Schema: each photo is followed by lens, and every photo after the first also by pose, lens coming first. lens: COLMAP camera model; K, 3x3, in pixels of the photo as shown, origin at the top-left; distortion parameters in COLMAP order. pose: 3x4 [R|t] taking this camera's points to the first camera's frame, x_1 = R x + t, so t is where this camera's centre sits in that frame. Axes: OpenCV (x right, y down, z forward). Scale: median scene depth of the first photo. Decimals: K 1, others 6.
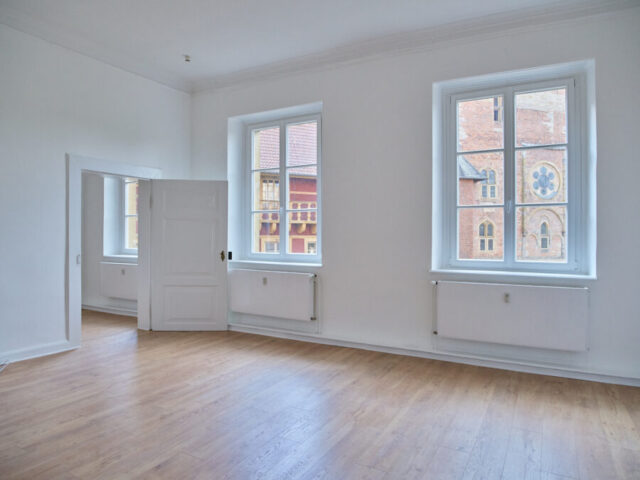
lens RADIAL K [[402.8, 0, 322.2], [0, 402.8, 237.0], [0, 0, 1]] dist [-0.034203, 0.001006]
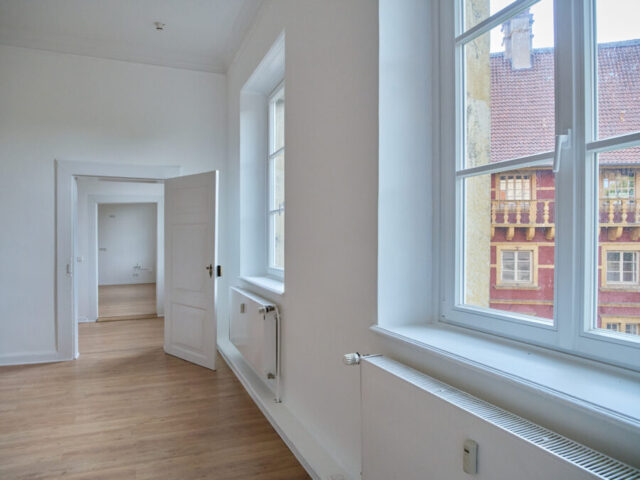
lens RADIAL K [[417.5, 0, 319.3], [0, 417.5, 245.9], [0, 0, 1]] dist [-0.034536, -0.000246]
pose [[0.802599, 0.006535, -0.596483, 0.396760], [-0.003385, 0.999974, 0.006402, -0.005811], [0.596510, -0.003119, 0.802600, 0.483333]]
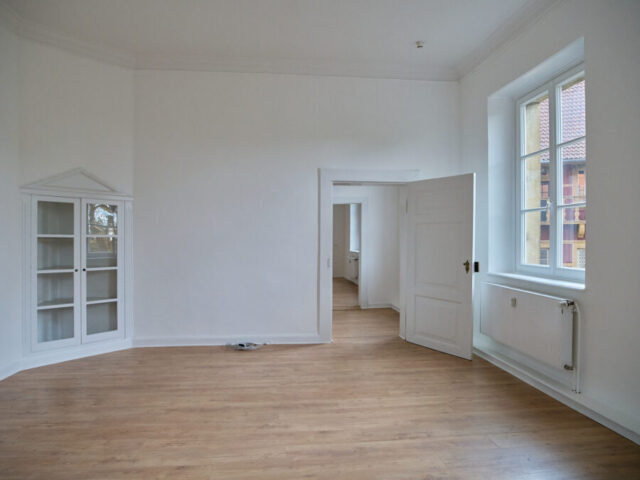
lens RADIAL K [[415.7, 0, 320.0], [0, 415.7, 240.0], [0, 0, 1]] dist [-0.039628, 0.000006]
pose [[0.603362, 0.001724, -0.797466, 0.247409], [-0.006125, 0.999978, -0.002472, -0.003234], [0.797444, 0.006376, 0.603359, 0.246233]]
